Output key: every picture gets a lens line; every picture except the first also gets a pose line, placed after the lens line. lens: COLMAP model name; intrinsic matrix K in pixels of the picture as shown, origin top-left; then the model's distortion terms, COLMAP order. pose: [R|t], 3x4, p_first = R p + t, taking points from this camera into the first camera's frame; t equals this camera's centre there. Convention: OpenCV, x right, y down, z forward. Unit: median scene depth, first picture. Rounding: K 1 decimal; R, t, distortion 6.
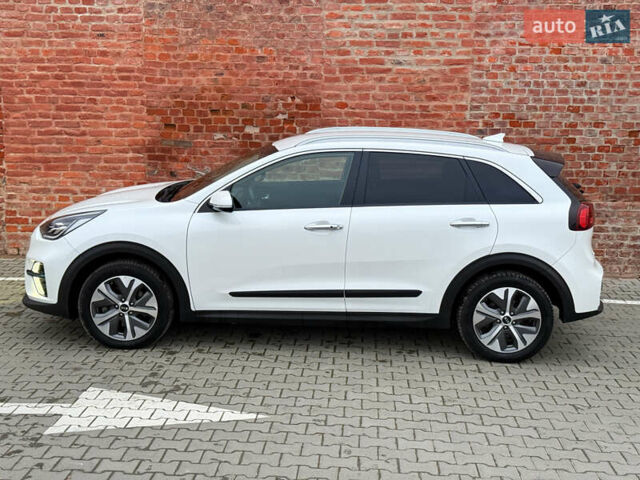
lens RADIAL K [[890.4, 0, 323.4], [0, 890.4, 241.6], [0, 0, 1]] dist [0.117585, 0.000000]
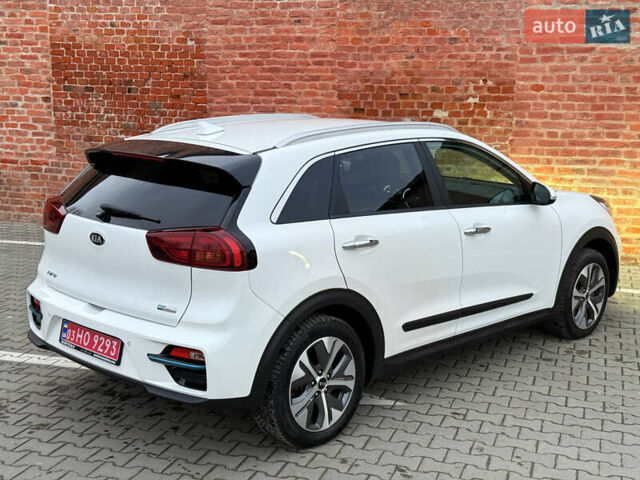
lens RADIAL K [[890.4, 0, 322.1], [0, 890.4, 243.1], [0, 0, 1]] dist [0.117585, 0.000000]
pose [[0.965770, 0.043739, -0.255687, 0.050968], [-0.041124, 0.999033, 0.015567, 0.005486], [0.256120, -0.004519, 0.966634, 0.023991]]
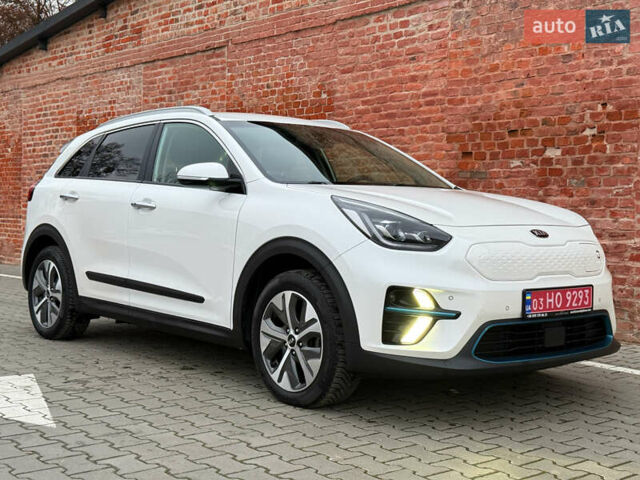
lens RADIAL K [[890.4, 0, 320.6], [0, 890.4, 242.1], [0, 0, 1]] dist [0.117585, 0.000000]
pose [[0.690485, 0.021689, -0.723022, 0.337878], [-0.138198, 0.985094, -0.102429, 0.054251], [0.710022, 0.170646, 0.683190, 0.360339]]
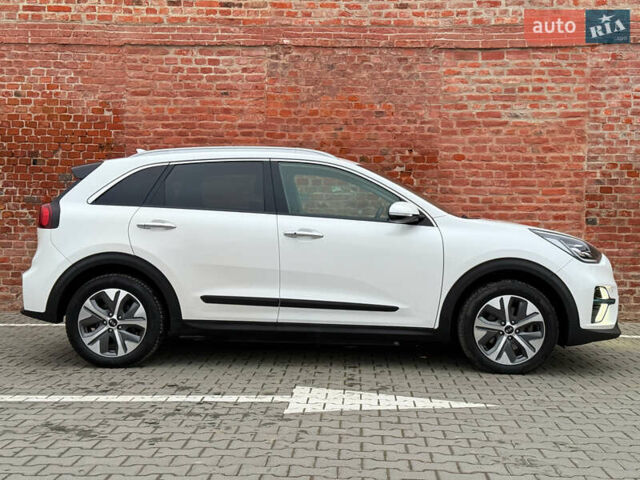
lens RADIAL K [[890.4, 0, 323.1], [0, 890.4, 242.3], [0, 0, 1]] dist [0.117585, 0.000000]
pose [[0.999886, -0.003625, 0.014672, -0.149825], [0.005739, 0.989164, -0.146704, 0.091752], [-0.013981, 0.146772, 0.989072, 0.008005]]
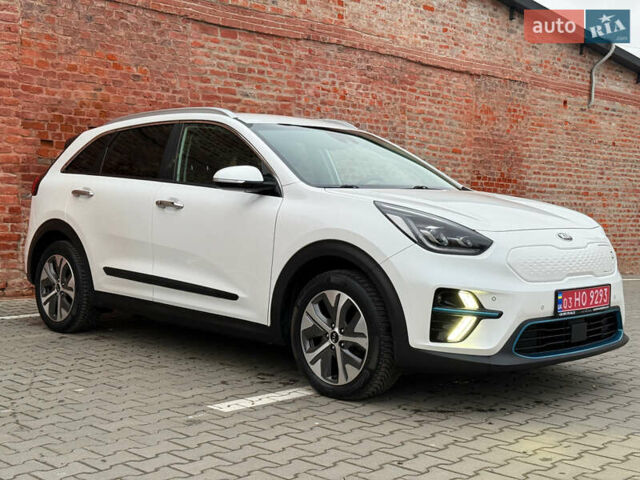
lens RADIAL K [[890.4, 0, 324.5], [0, 890.4, 241.9], [0, 0, 1]] dist [0.117585, 0.000000]
pose [[0.660488, -0.035019, 0.750020, -0.668618], [0.117827, 0.991369, -0.057474, 0.051413], [-0.741534, 0.126334, 0.658914, 0.230797]]
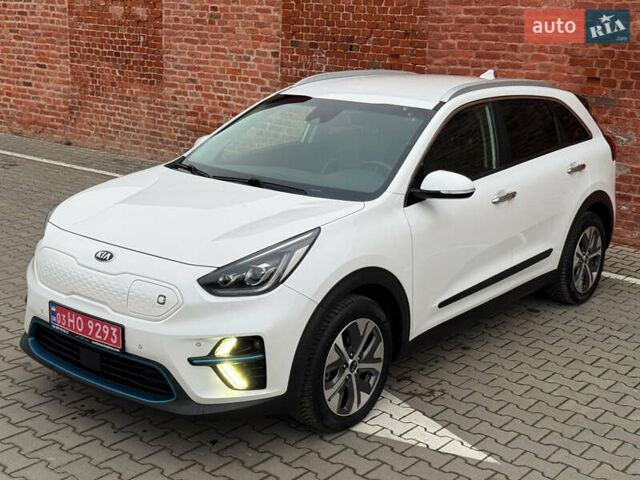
lens RADIAL K [[890.4, 0, 323.8], [0, 890.4, 240.9], [0, 0, 1]] dist [0.117585, 0.000000]
pose [[0.812702, 0.158481, -0.560713, 0.125576], [-0.127530, 0.987349, 0.094223, -0.027154], [0.568552, -0.005067, 0.822632, 0.155445]]
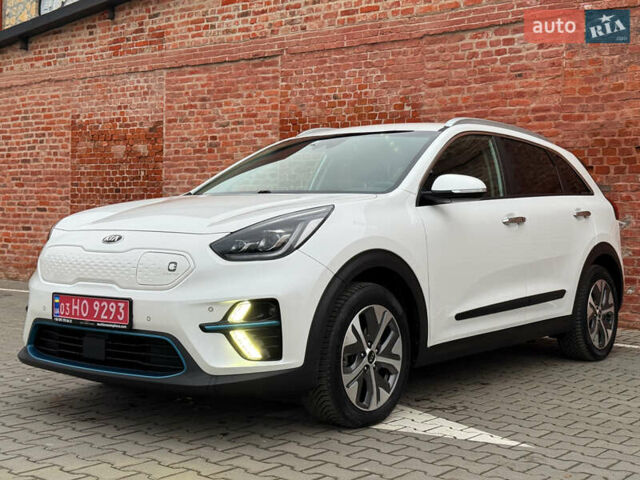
lens RADIAL K [[890.4, 0, 321.5], [0, 890.4, 239.2], [0, 0, 1]] dist [0.117585, 0.000000]
pose [[0.819784, 0.011208, -0.572563, 0.118856], [-0.106676, 0.985298, -0.133449, 0.082841], [0.562649, 0.170478, 0.808927, 0.166604]]
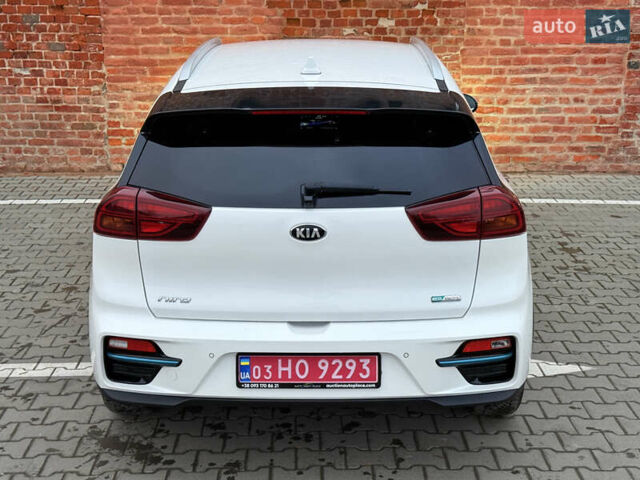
lens RADIAL K [[890.4, 0, 316.2], [0, 890.4, 242.2], [0, 0, 1]] dist [0.117585, 0.000000]
pose [[0.997615, -0.031469, 0.061441, -0.213225], [0.023780, 0.992235, 0.122084, -0.020297], [-0.064806, -0.120331, 0.990616, 0.100021]]
